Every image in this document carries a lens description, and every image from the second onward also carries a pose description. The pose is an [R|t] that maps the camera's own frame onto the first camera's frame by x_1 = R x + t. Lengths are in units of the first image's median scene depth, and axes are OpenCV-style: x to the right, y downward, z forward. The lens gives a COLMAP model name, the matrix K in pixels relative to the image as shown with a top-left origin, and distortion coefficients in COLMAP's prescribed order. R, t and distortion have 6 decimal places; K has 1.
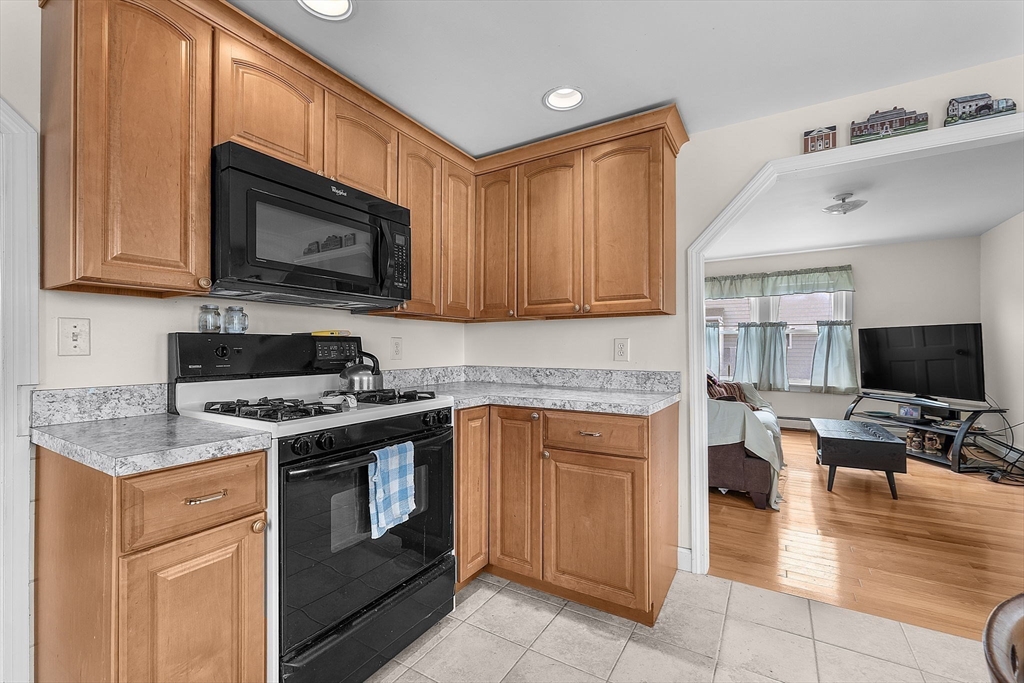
lens RADIAL K [[429.7, 0, 512.0], [0, 429.7, 341.5], [0, 0, 1]] dist [0.000982, -0.000043]
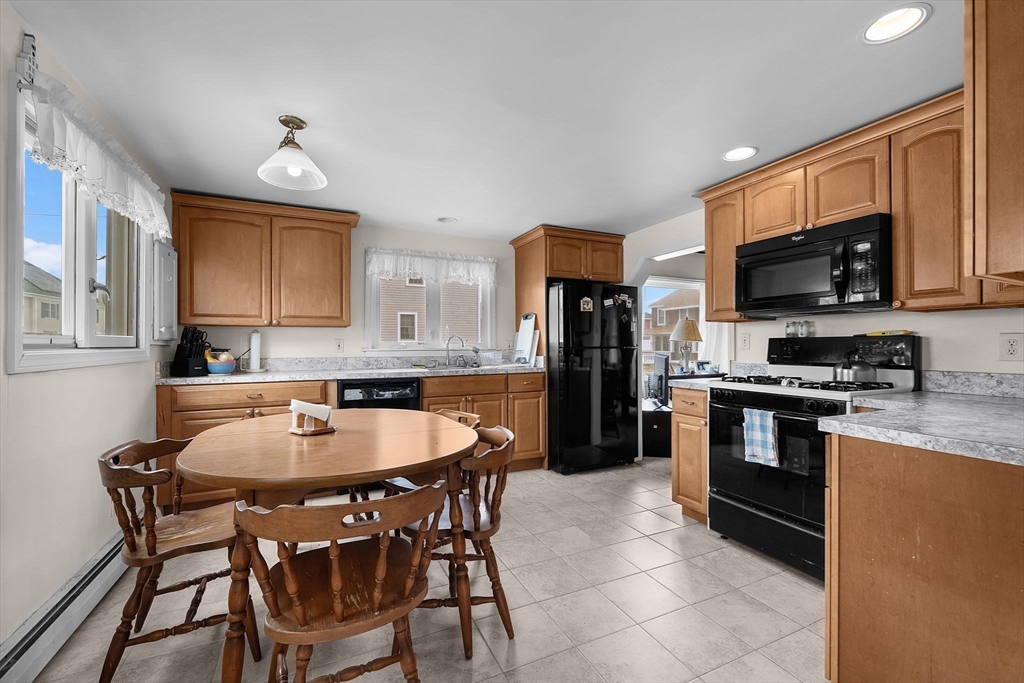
lens RADIAL K [[429.7, 0, 512.0], [0, 429.7, 341.5], [0, 0, 1]] dist [0.000982, -0.000043]
pose [[-0.555849, -0.007331, -0.831251, 1.477406], [0.013934, 0.999738, -0.018135, 0.013515], [0.831167, -0.021663, -0.555601, 1.108124]]
